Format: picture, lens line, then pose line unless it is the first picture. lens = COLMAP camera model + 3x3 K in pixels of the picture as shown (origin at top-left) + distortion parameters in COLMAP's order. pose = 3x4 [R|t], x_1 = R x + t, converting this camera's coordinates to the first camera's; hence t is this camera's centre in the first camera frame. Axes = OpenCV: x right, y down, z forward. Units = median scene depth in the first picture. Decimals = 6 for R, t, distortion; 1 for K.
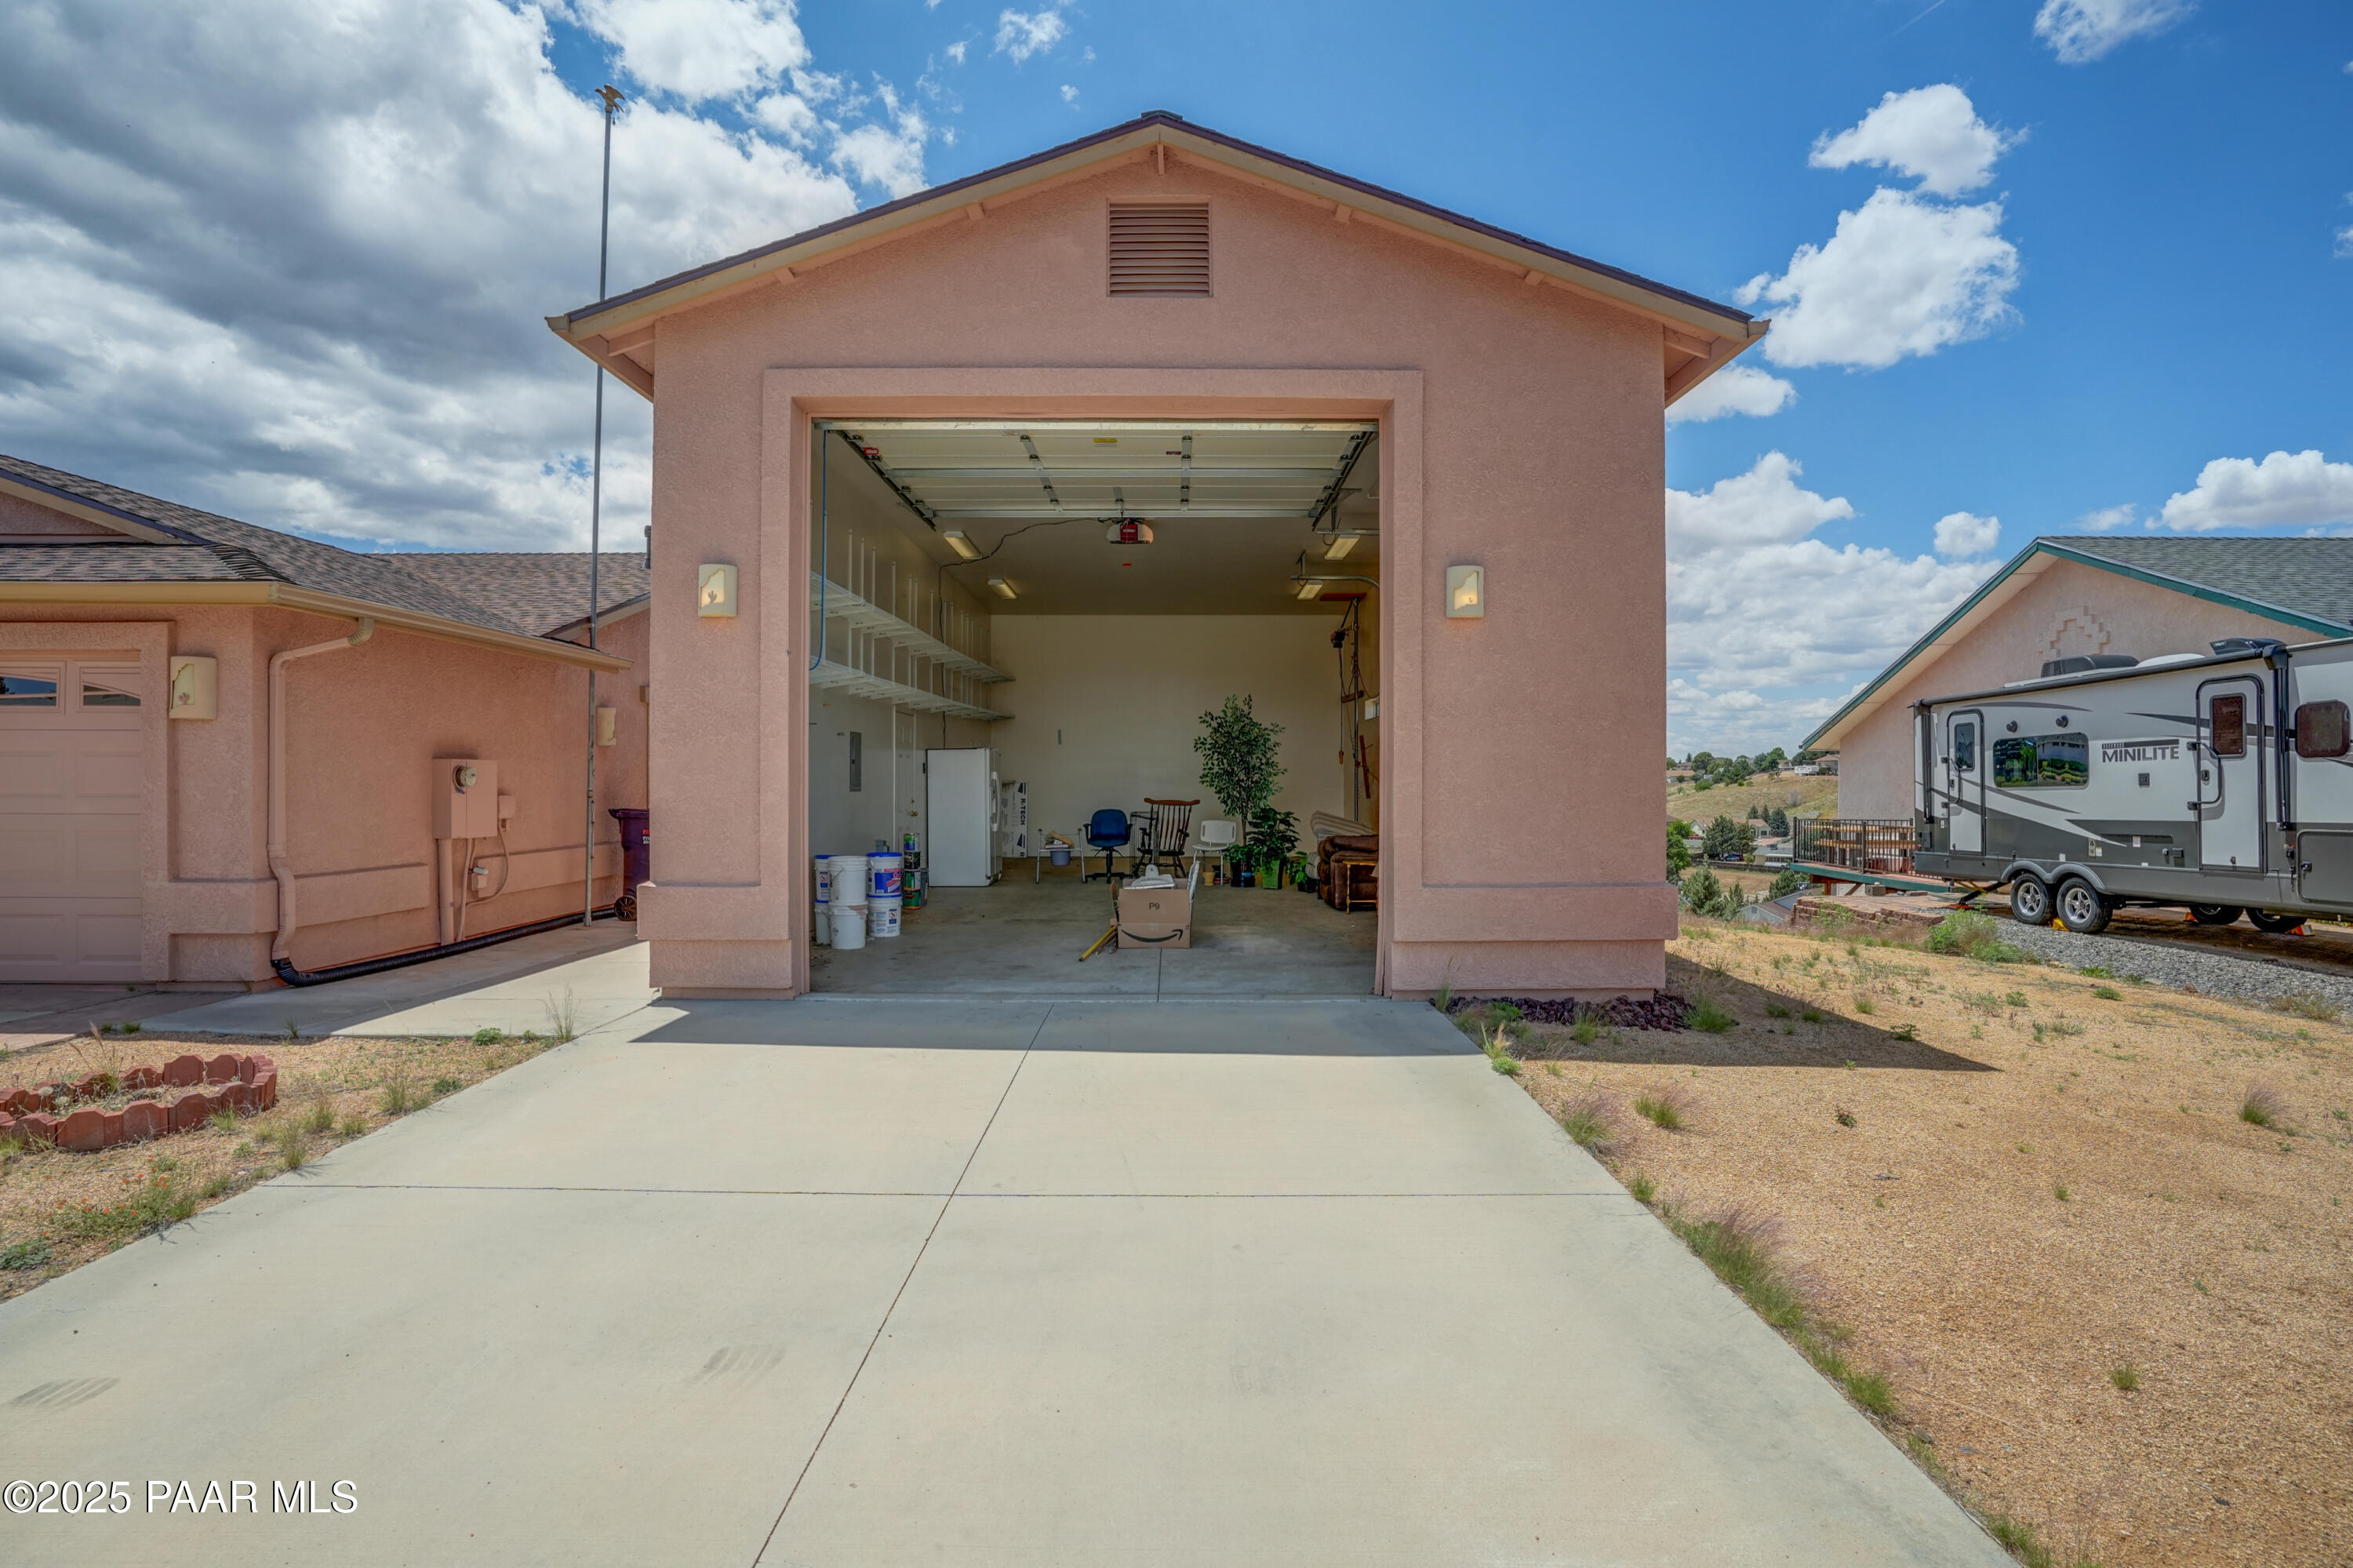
lens RADIAL K [[1168.0, 0, 1174.3], [0, 1168.0, 772.5], [0, 0, 1]] dist [-0.054716, 0.029207]
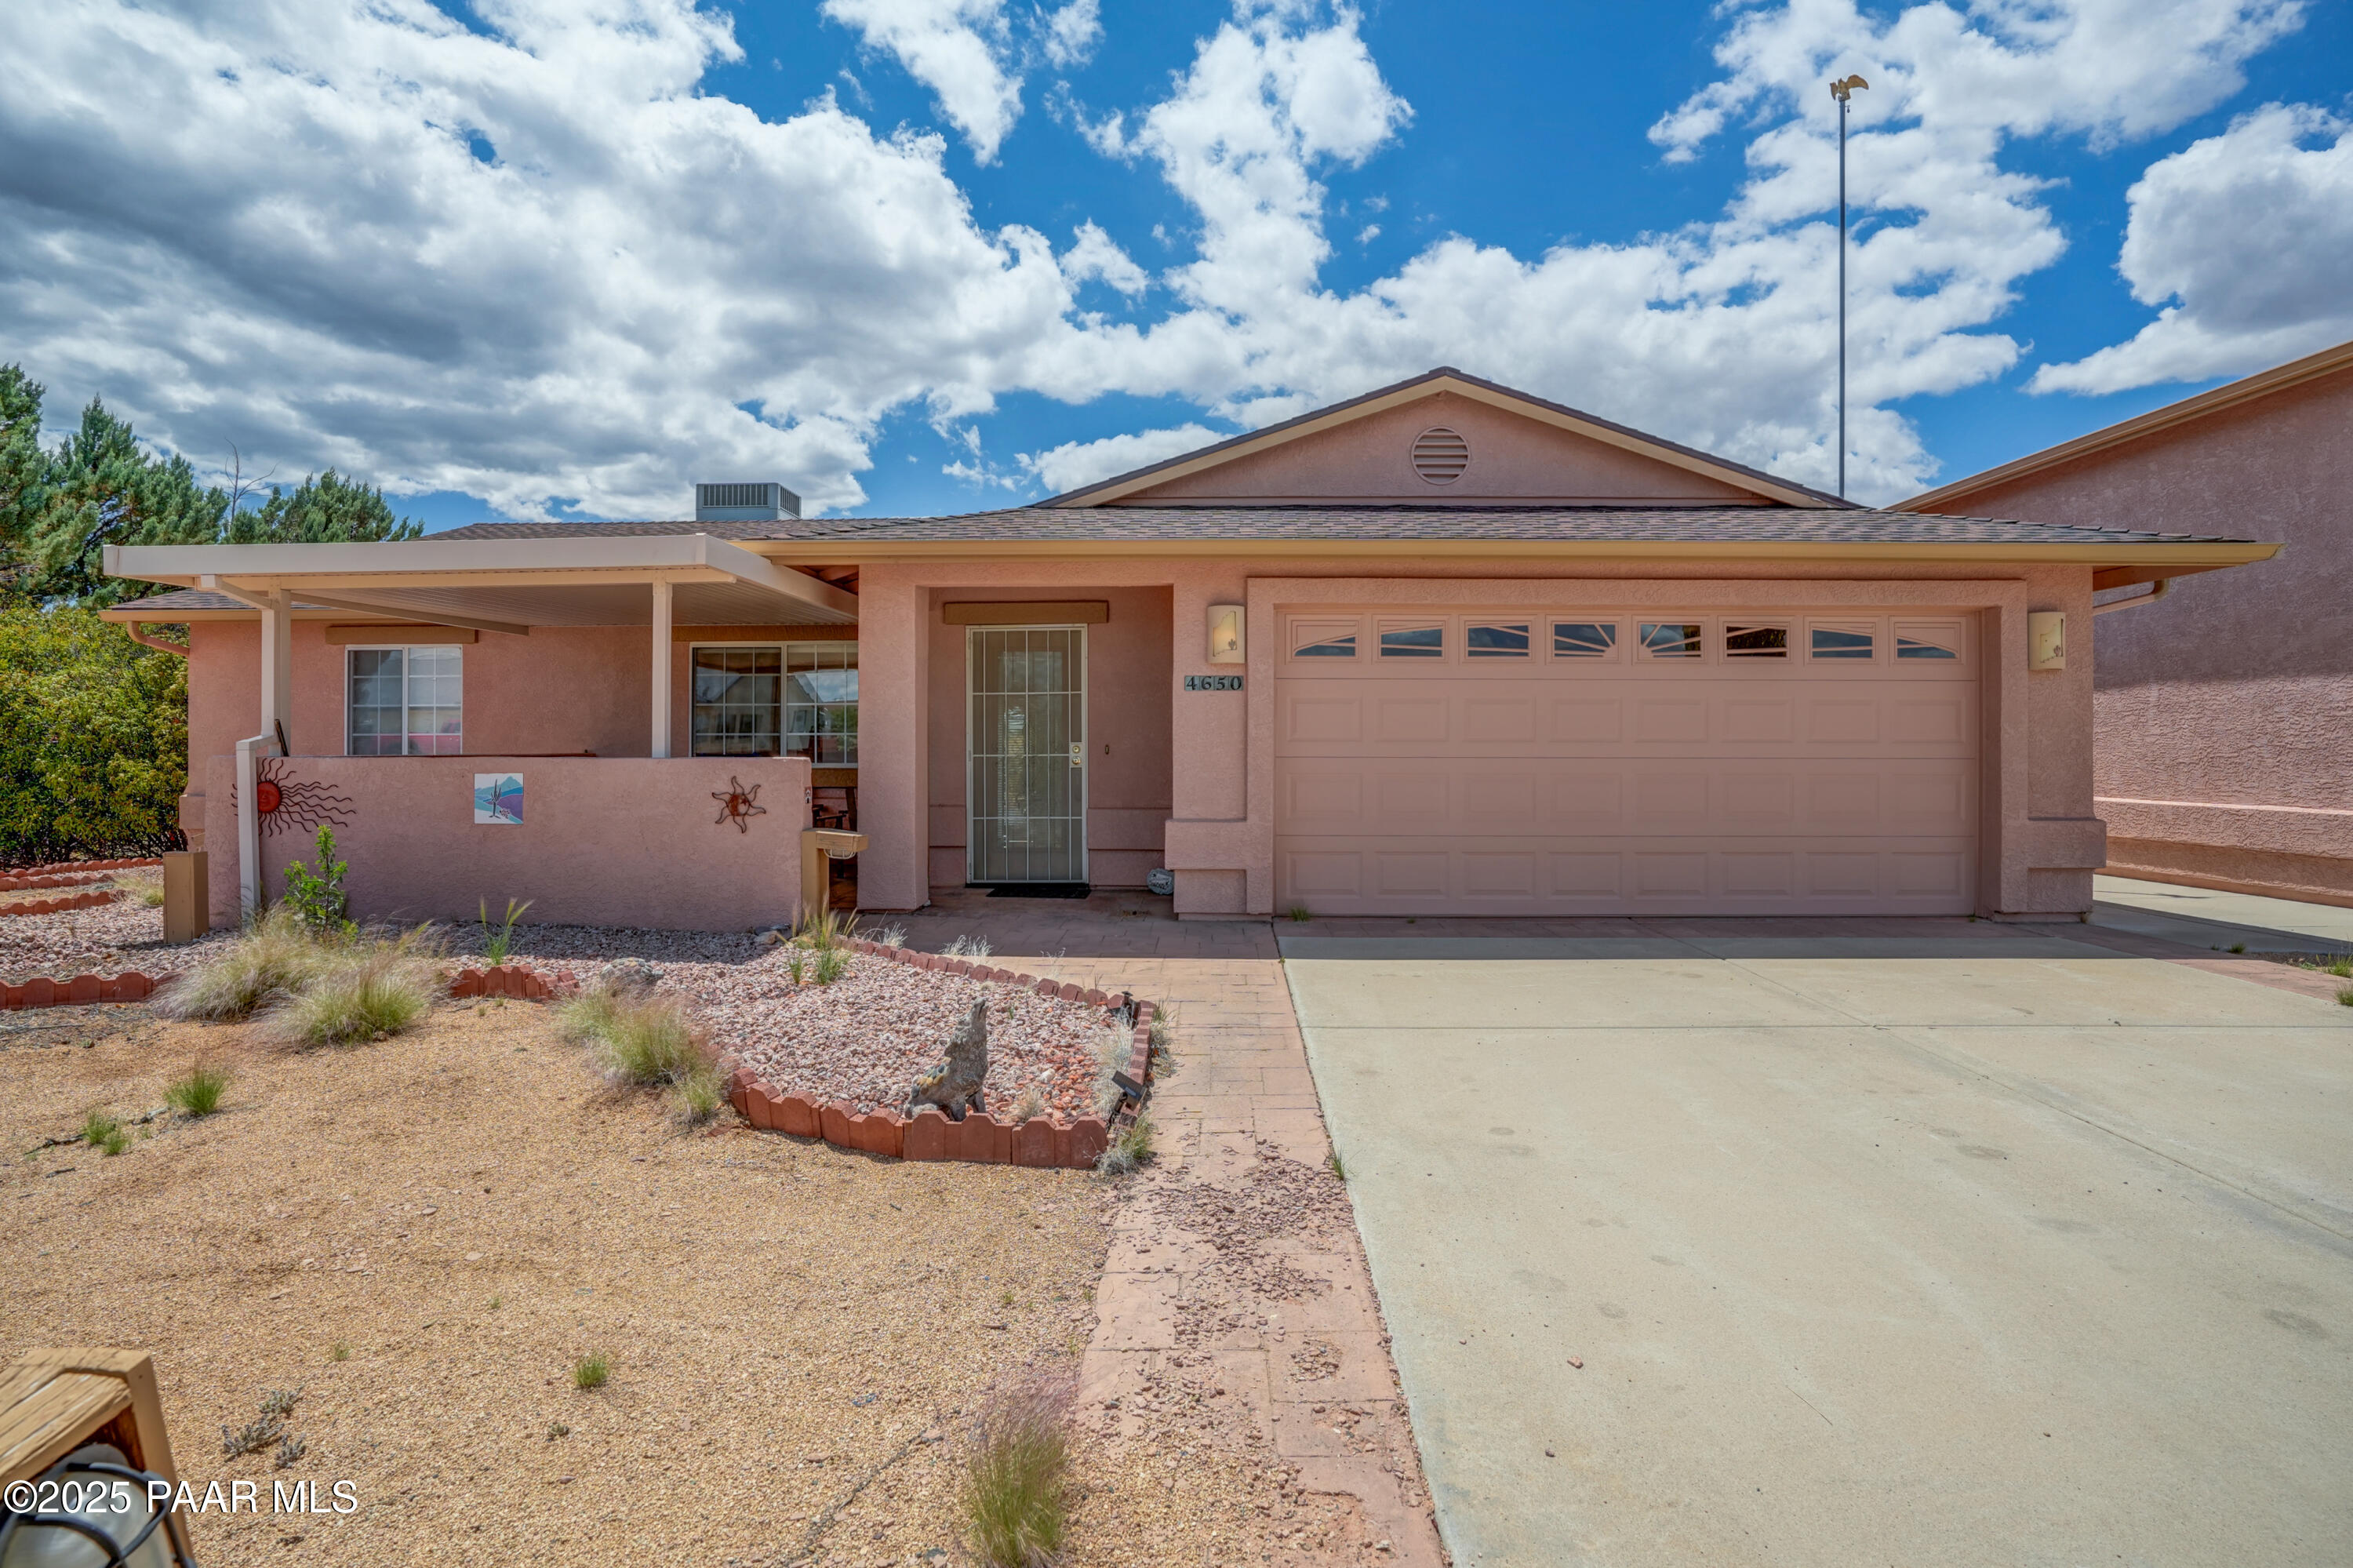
lens RADIAL K [[1168.0, 0, 1174.3], [0, 1168.0, 772.5], [0, 0, 1]] dist [-0.054716, 0.029207]
pose [[0.999477, -0.000176, -0.032344, -1.605884], [0.000970, 0.999699, 0.024533, 0.022049], [0.032330, -0.024552, 0.999176, -0.106609]]
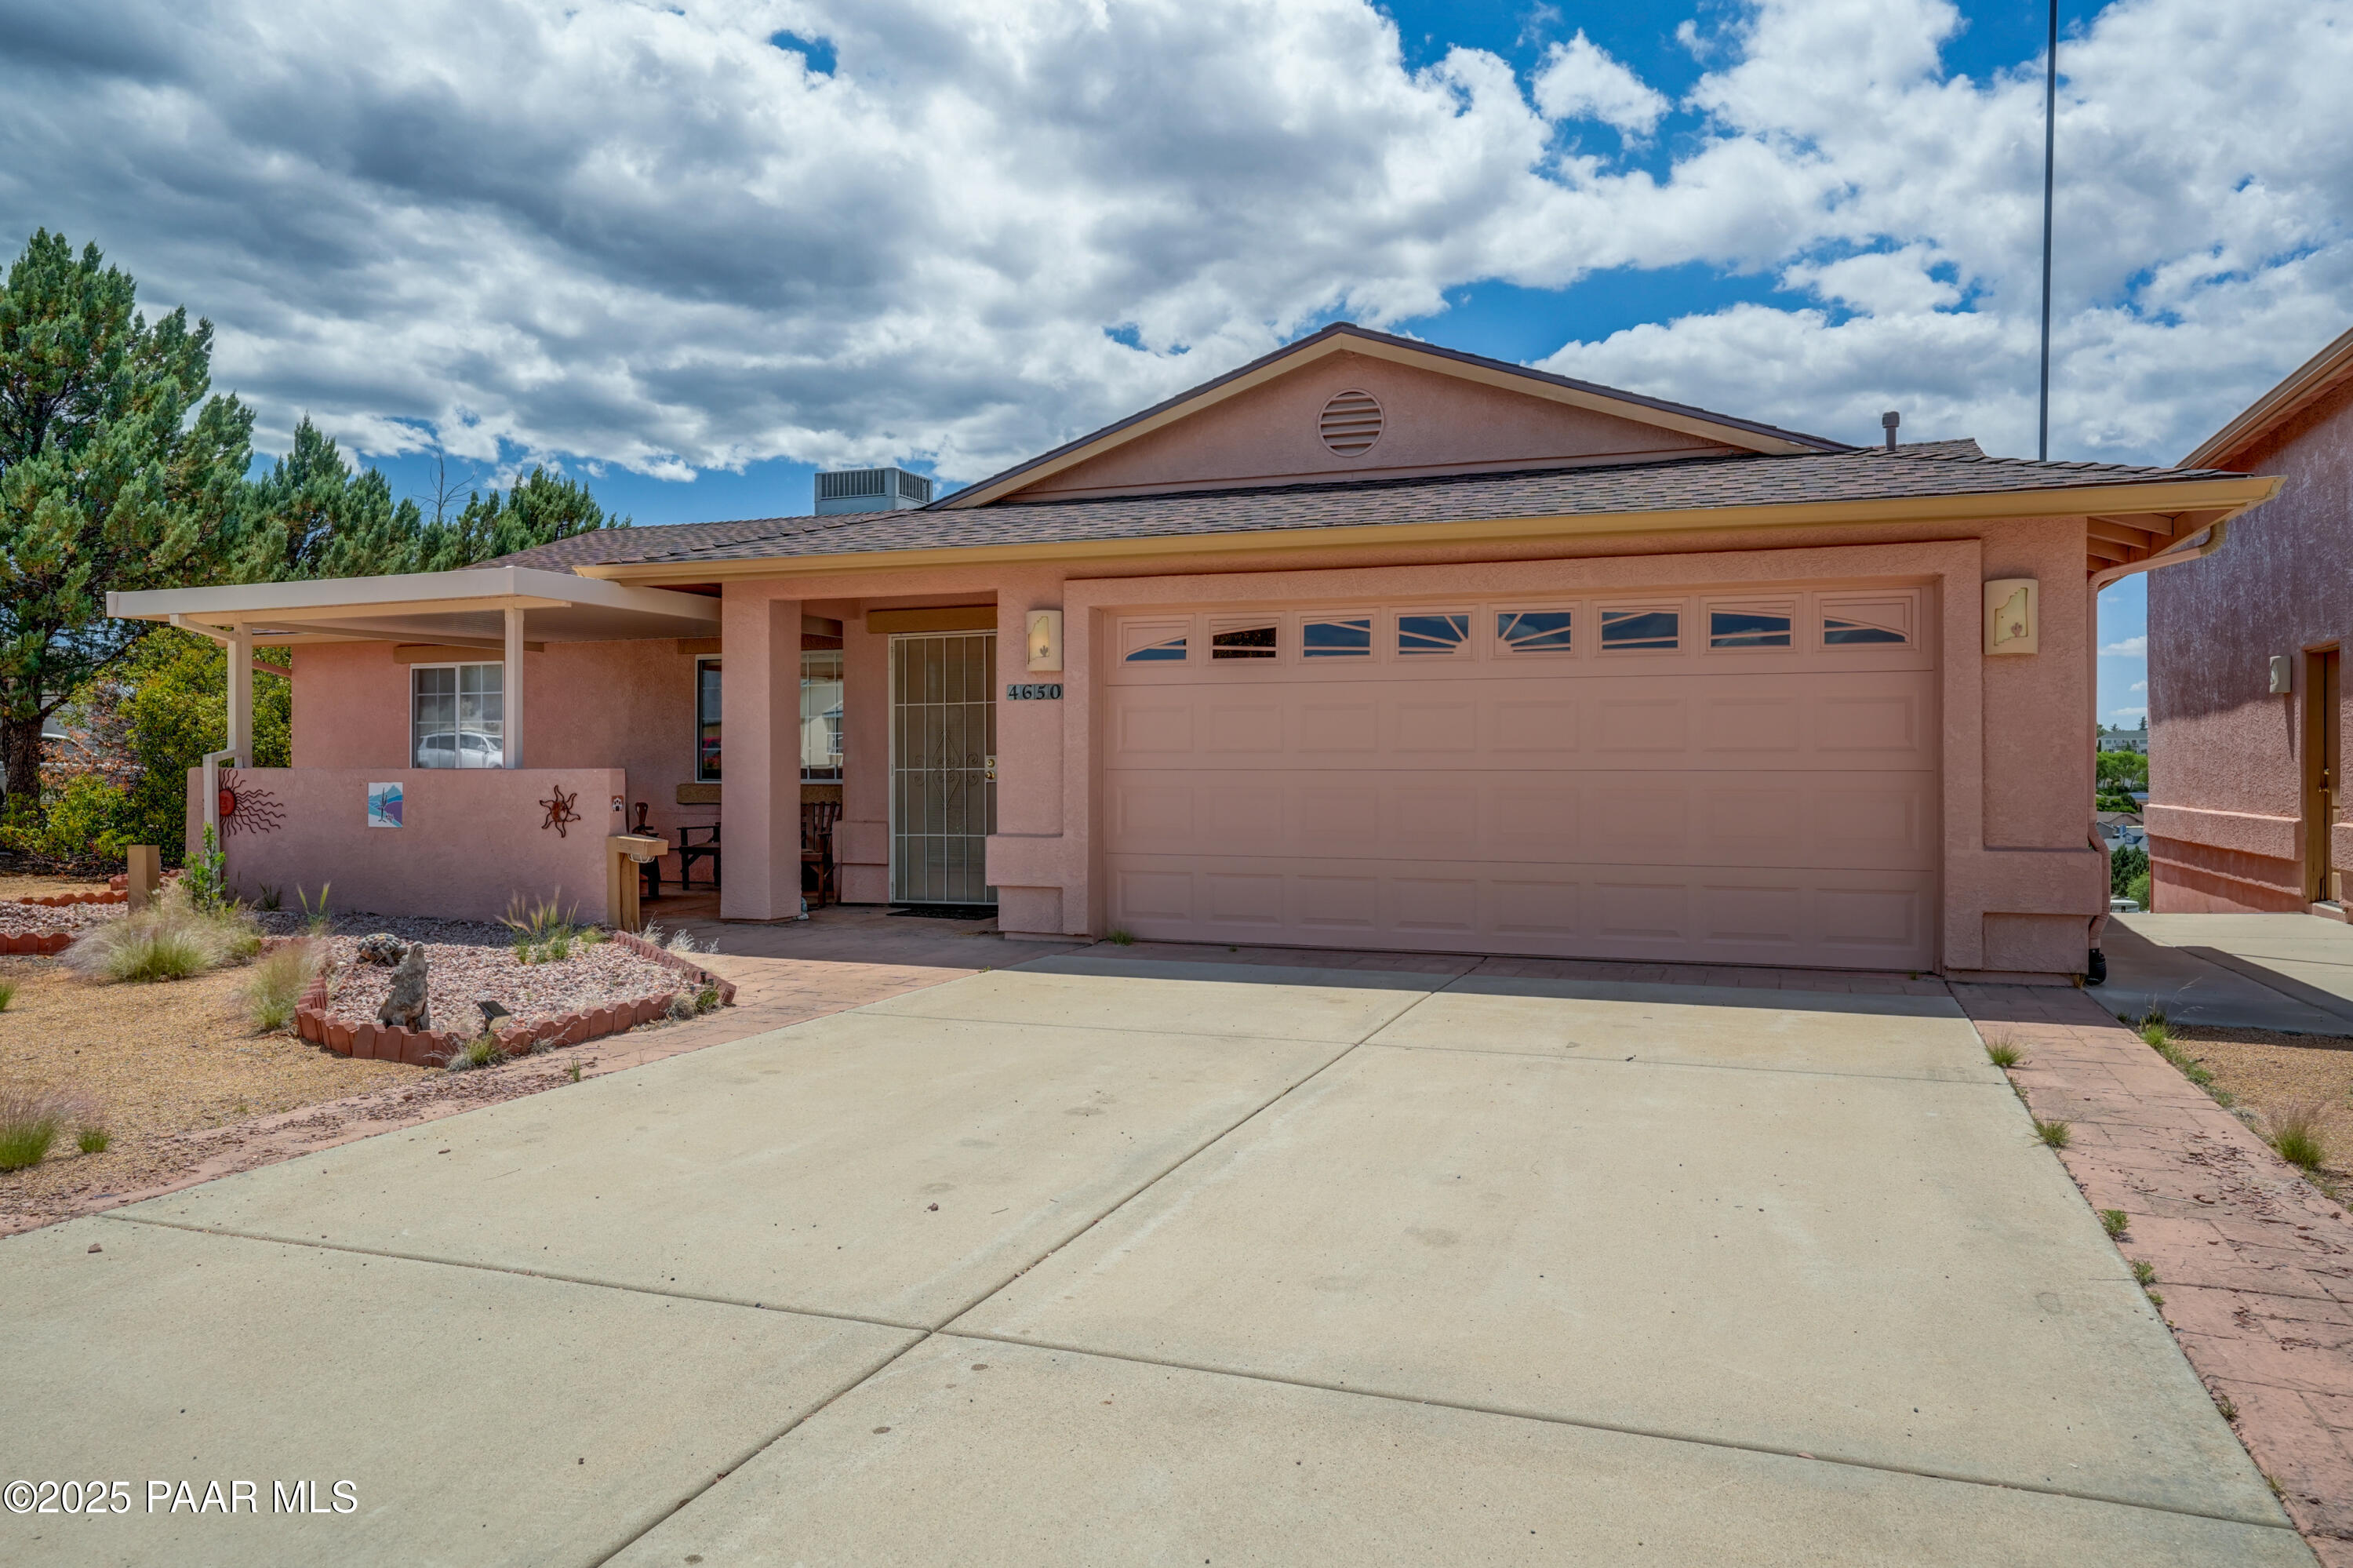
lens RADIAL K [[1575.3, 0, 1176.5], [0, 1575.3, 784.0], [0, 0, 1]] dist [0.004241, -0.001915]
pose [[0.934894, 0.002474, -0.354918, -0.993165], [0.002711, 0.999897, 0.014111, 0.028202], [0.354916, -0.014155, 0.934791, -0.282906]]
